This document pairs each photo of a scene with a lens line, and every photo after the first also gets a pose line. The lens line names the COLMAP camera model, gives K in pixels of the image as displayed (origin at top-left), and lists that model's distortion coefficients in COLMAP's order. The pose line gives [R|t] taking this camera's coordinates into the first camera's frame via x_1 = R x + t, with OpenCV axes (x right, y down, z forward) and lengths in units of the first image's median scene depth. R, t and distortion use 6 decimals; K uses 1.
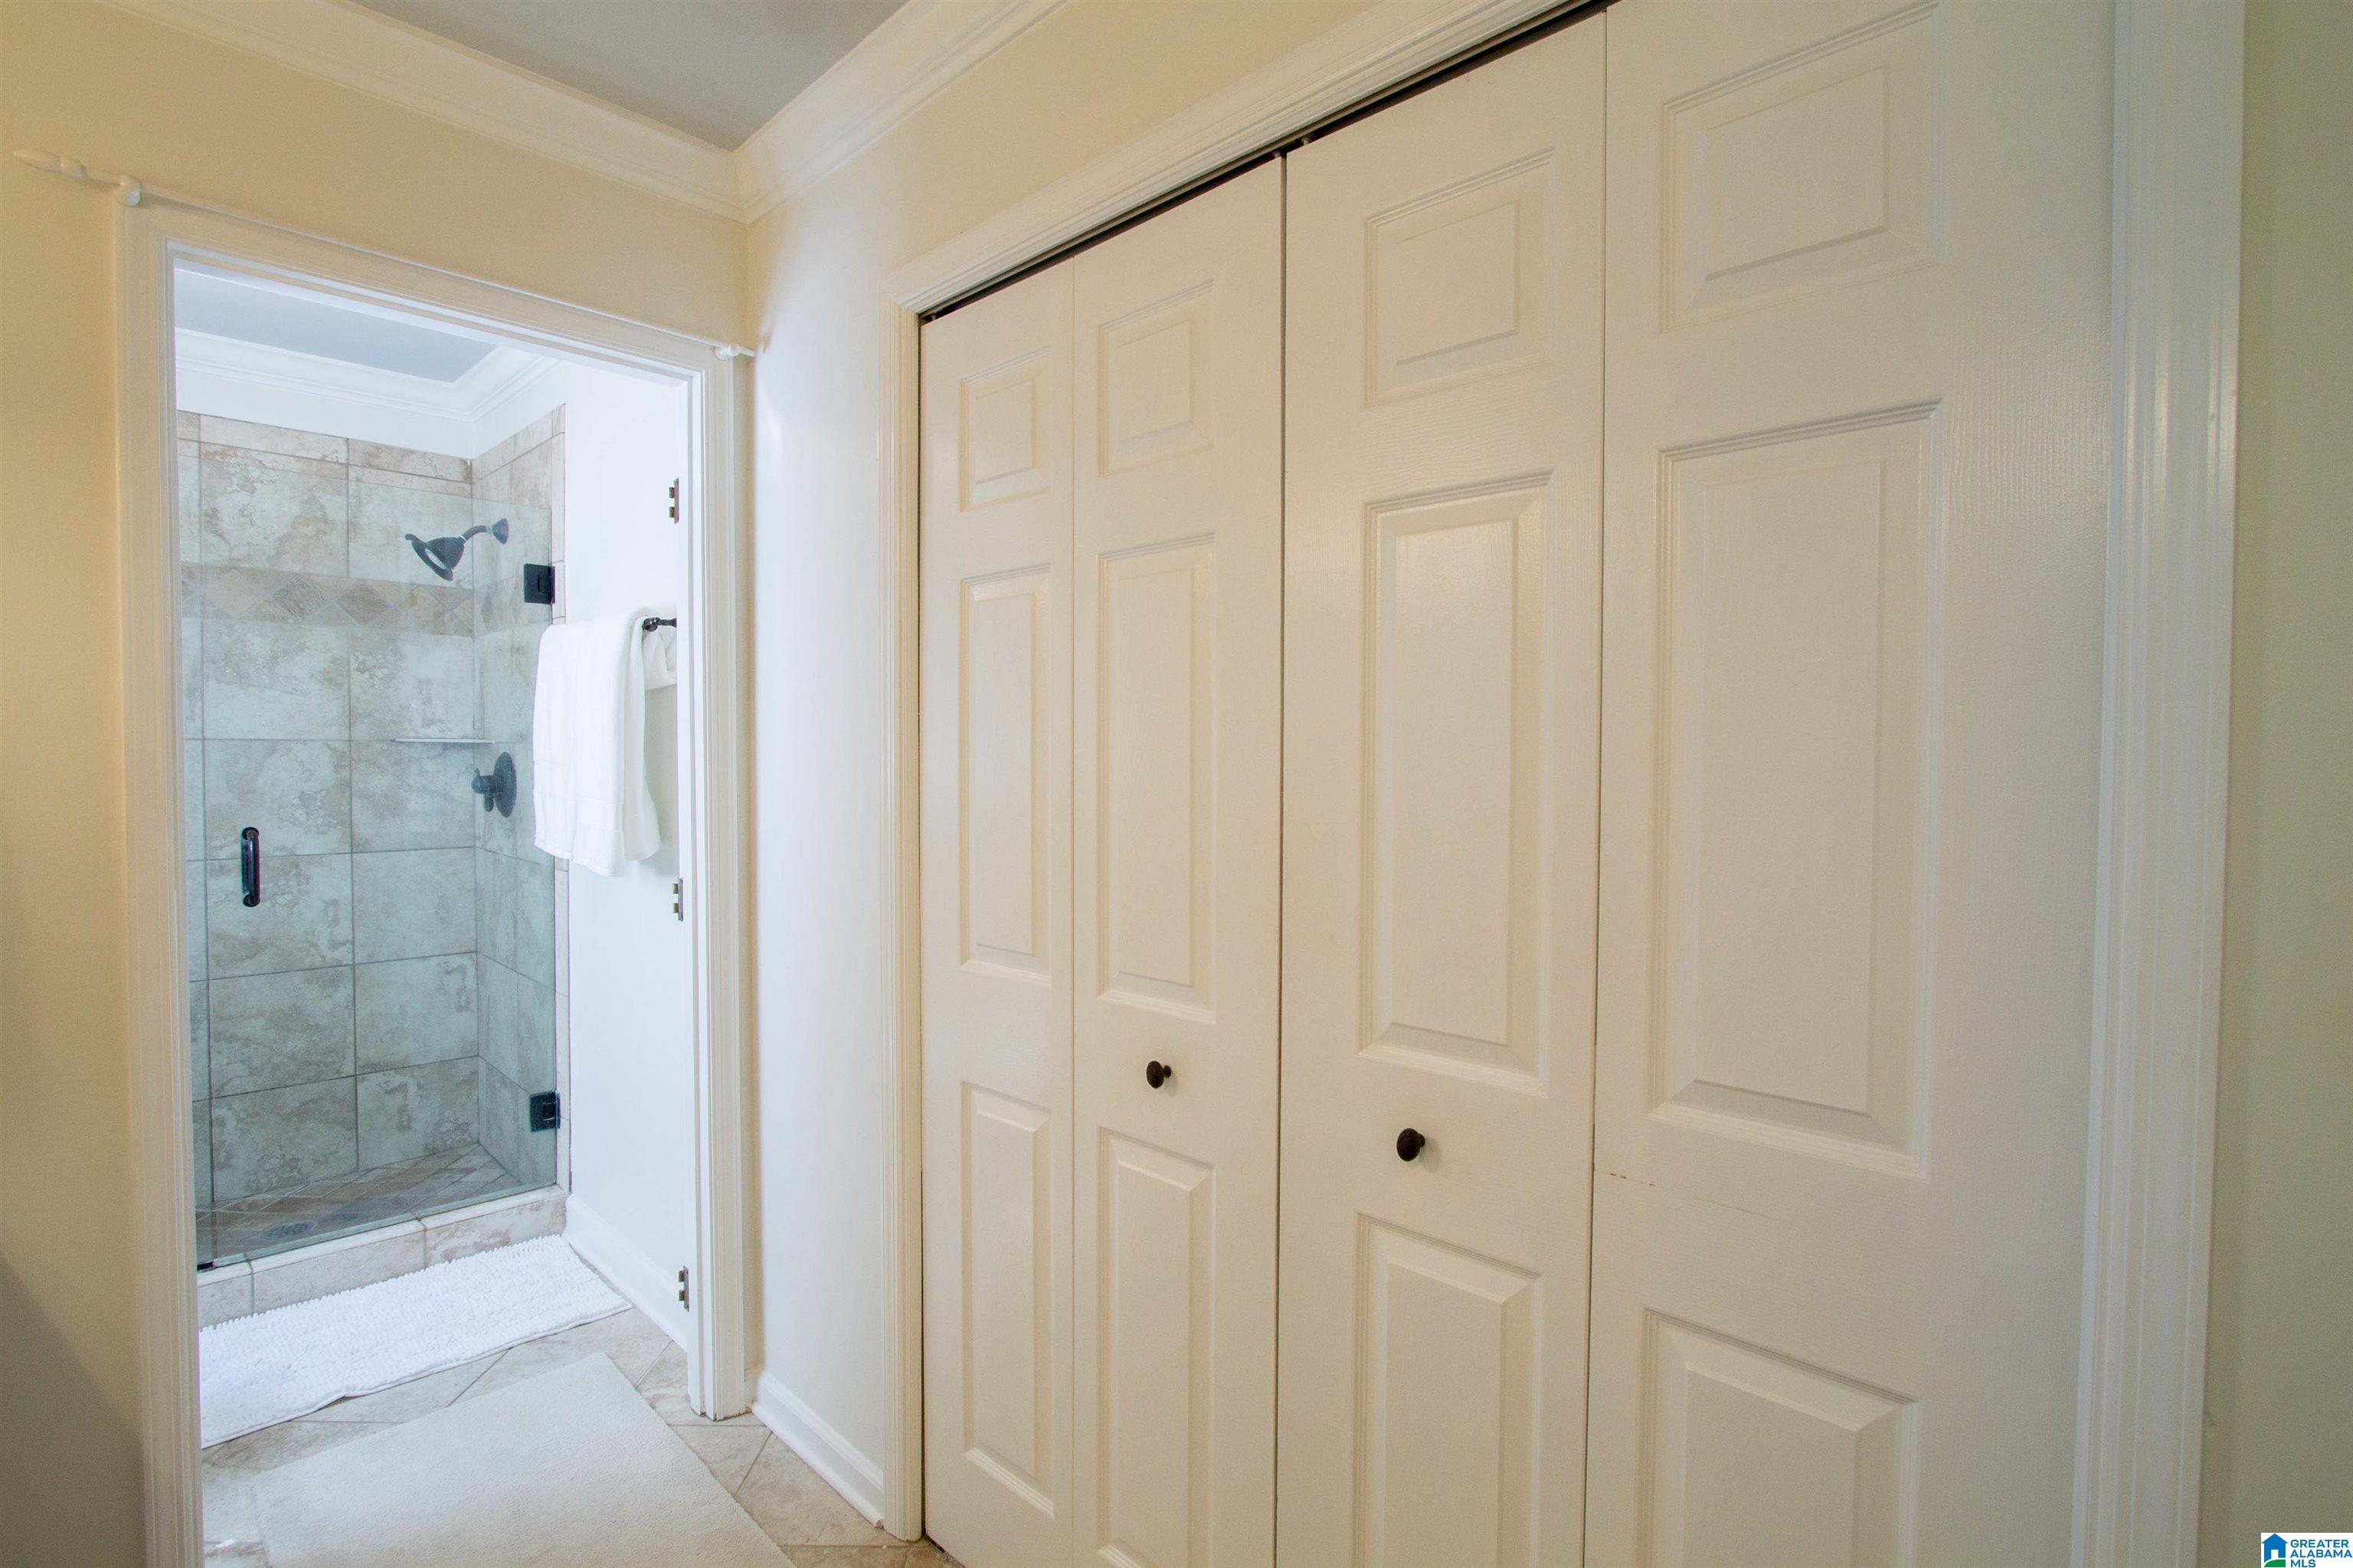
lens RADIAL K [[1100.6, 0, 1182.9], [0, 1100.6, 782.1], [0, 0, 1]] dist [-0.019379, 0.001942]
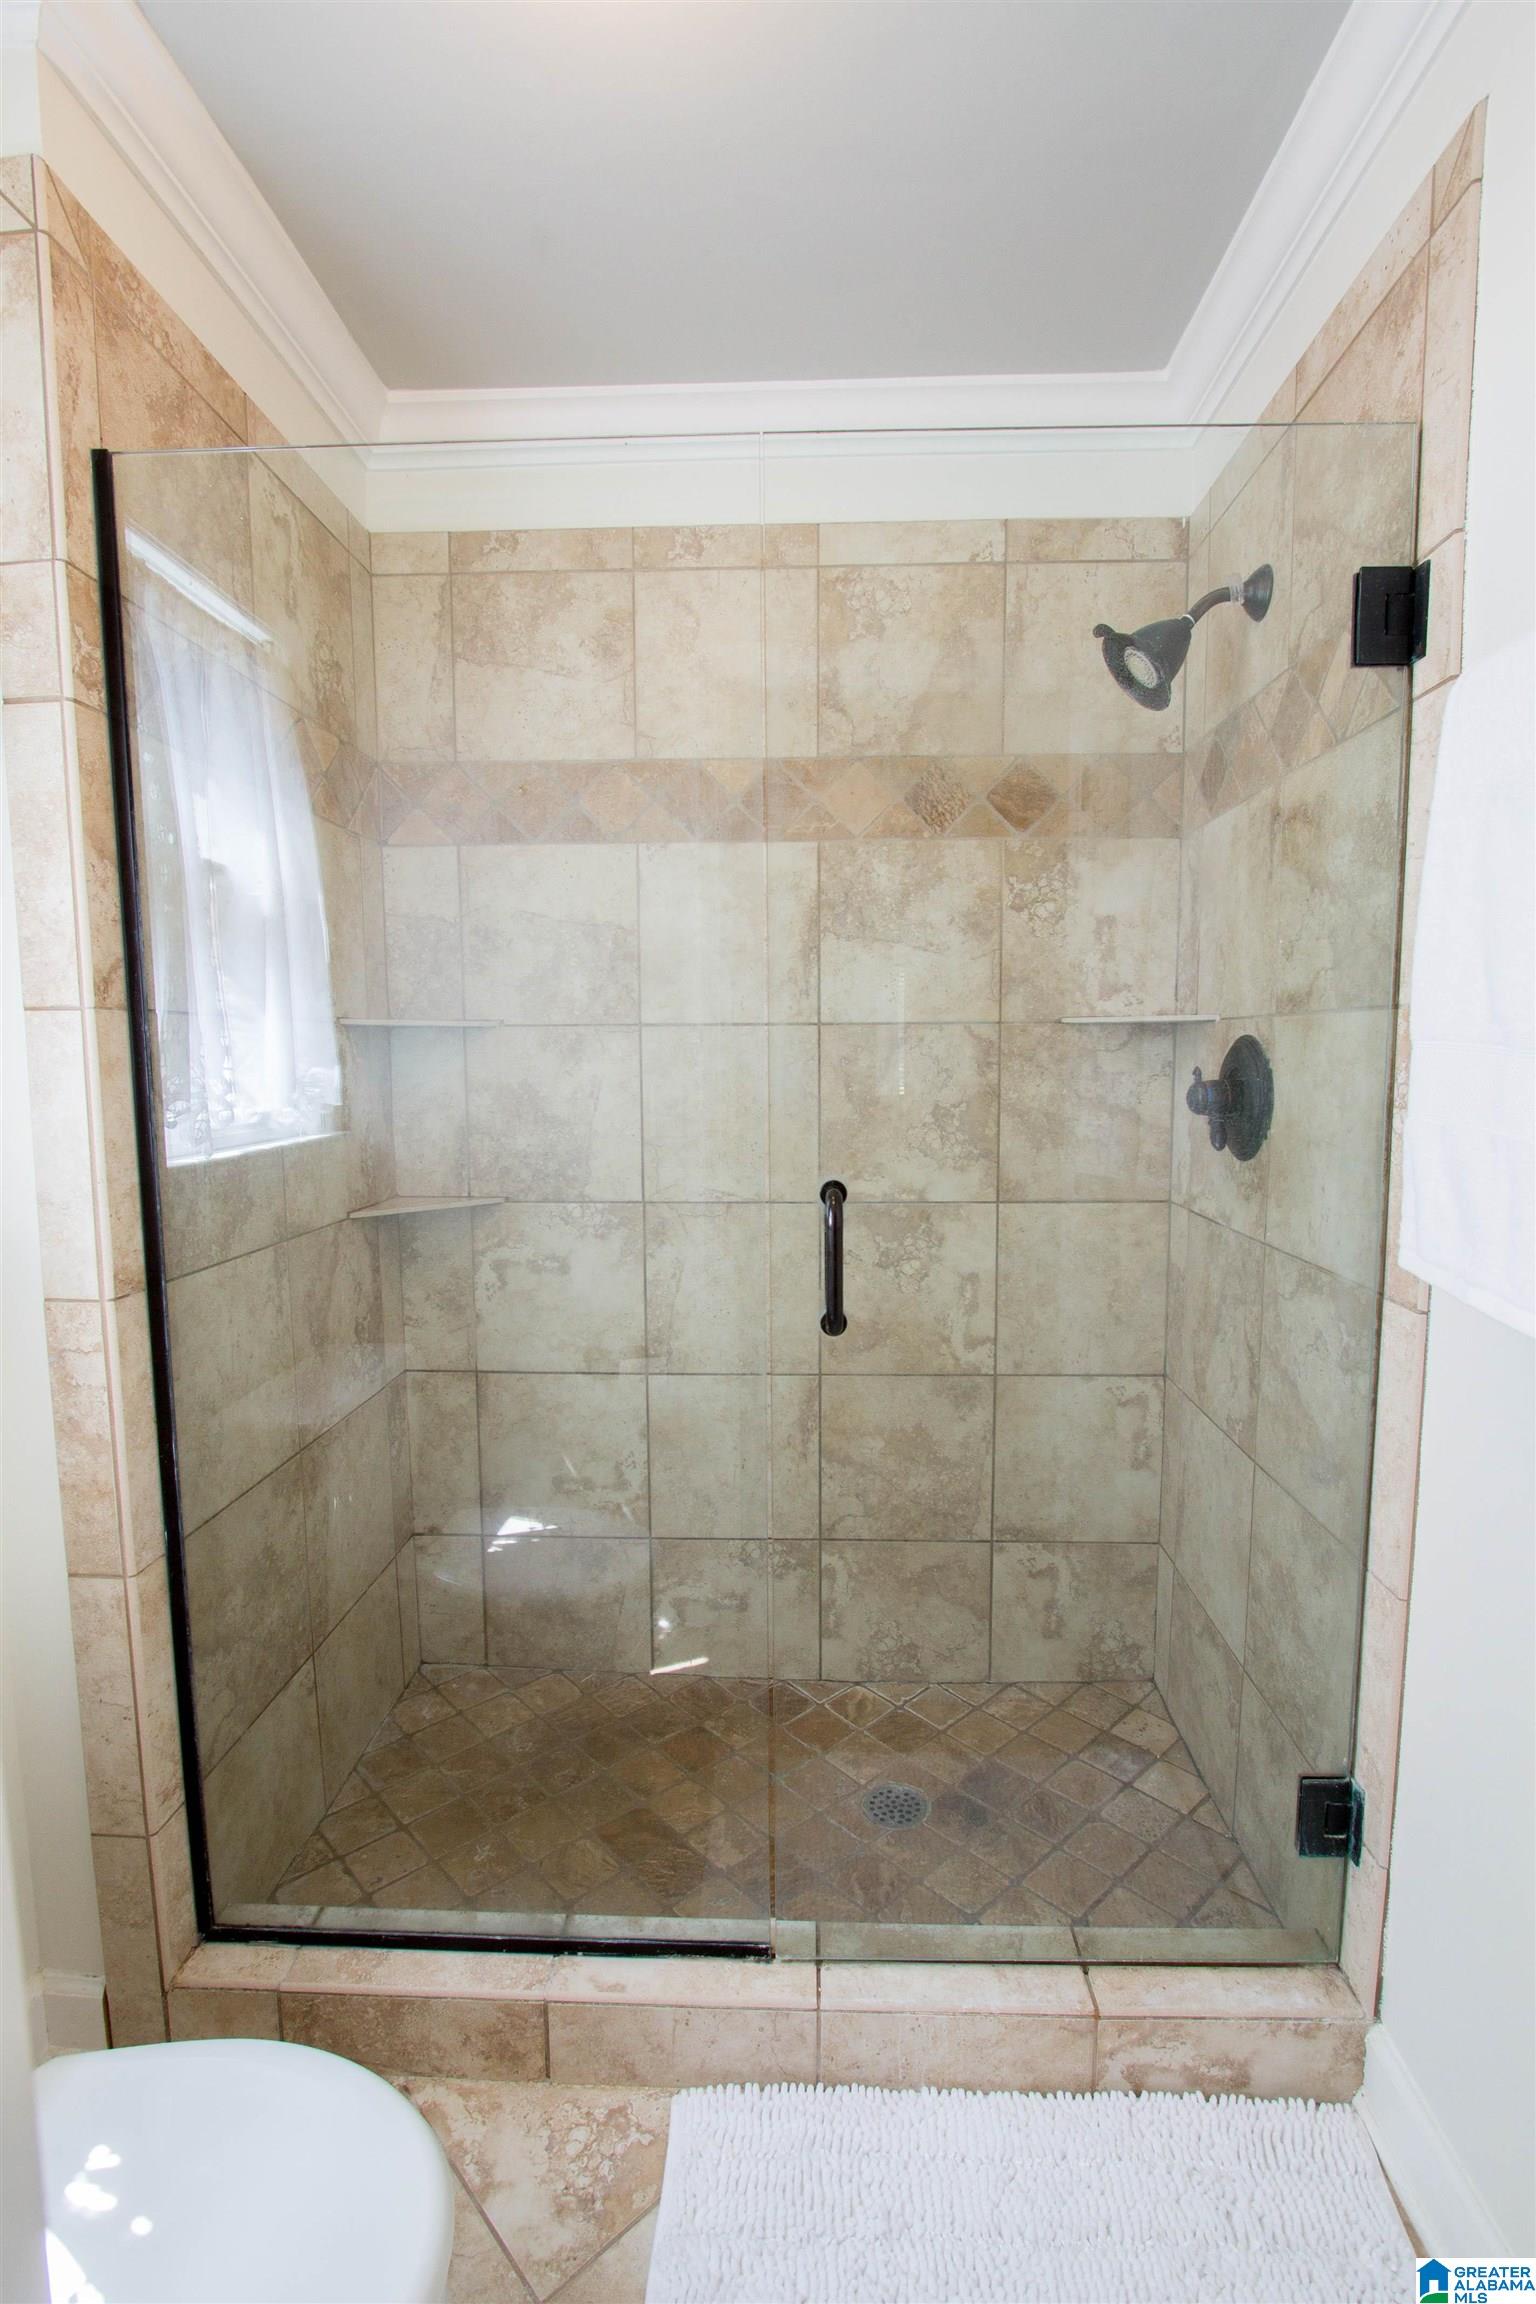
lens RADIAL K [[1077.6, 0, 770.2], [0, 1077.6, 1166.4], [0, 0, 1]] dist [-0.019379, 0.001942]
pose [[0.654344, 0.064144, -0.753471, -0.385920], [-0.009415, 0.997010, 0.076701, -0.002194], [0.756138, -0.043095, 0.652992, 0.500560]]
